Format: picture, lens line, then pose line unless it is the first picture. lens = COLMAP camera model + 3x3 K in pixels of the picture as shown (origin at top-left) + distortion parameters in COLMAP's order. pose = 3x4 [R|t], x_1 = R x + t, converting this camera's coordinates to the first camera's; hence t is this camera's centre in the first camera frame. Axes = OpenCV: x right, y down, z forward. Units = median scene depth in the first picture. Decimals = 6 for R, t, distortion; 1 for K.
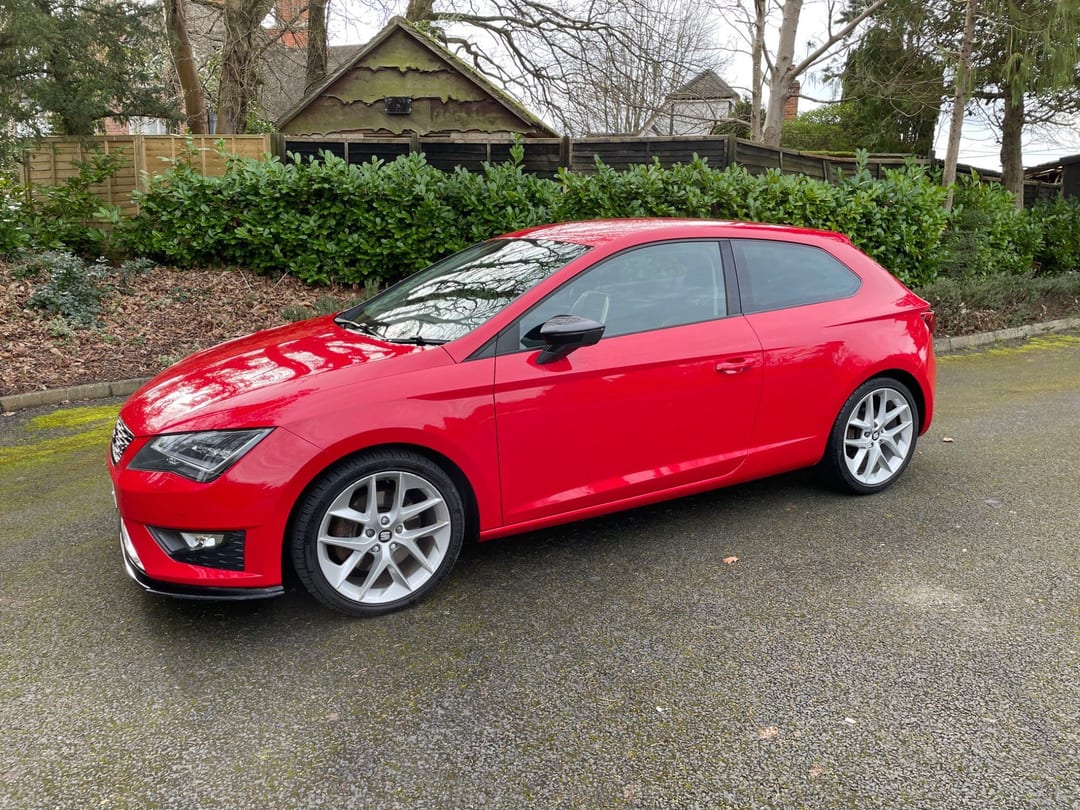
lens RADIAL K [[803.6, 0, 540.0], [0, 803.6, 405.0], [0, 0, 1]] dist [0.080366, -0.099201]
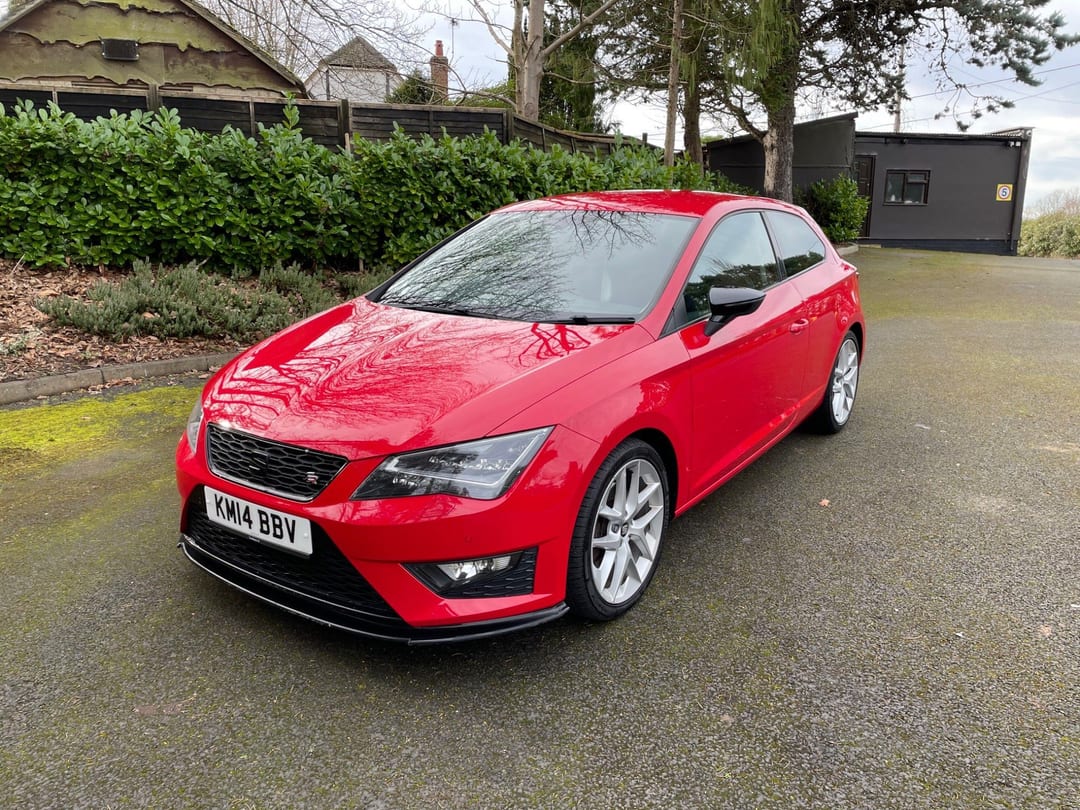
lens RADIAL K [[803.6, 0, 540.0], [0, 803.6, 405.0], [0, 0, 1]] dist [0.080366, -0.099201]
pose [[0.895634, -0.105419, 0.432118, -0.207380], [0.091822, 0.994402, 0.052277, -0.012266], [-0.435210, -0.007143, 0.900301, 0.062675]]
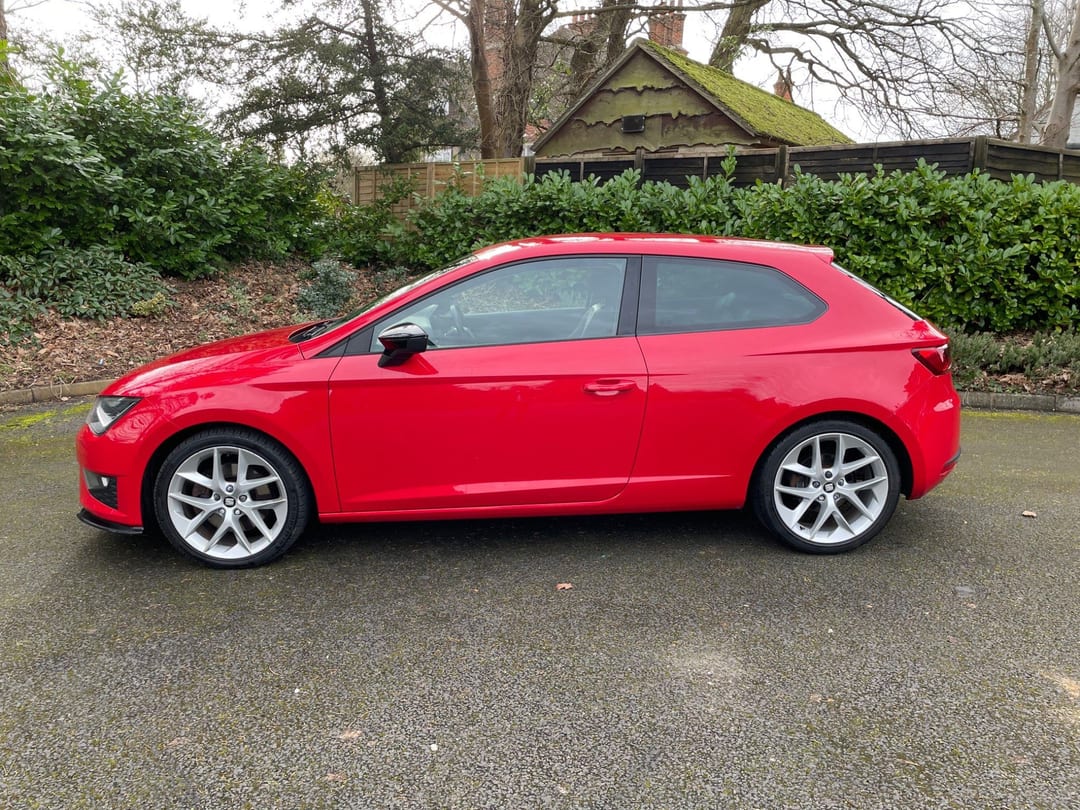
lens RADIAL K [[803.6, 0, 540.0], [0, 803.6, 405.0], [0, 0, 1]] dist [0.080366, -0.099201]
pose [[0.896170, 0.096637, -0.433060, 0.218083], [-0.104260, 0.994531, 0.006174, -0.009516], [0.431289, 0.039618, 0.901344, 0.040997]]
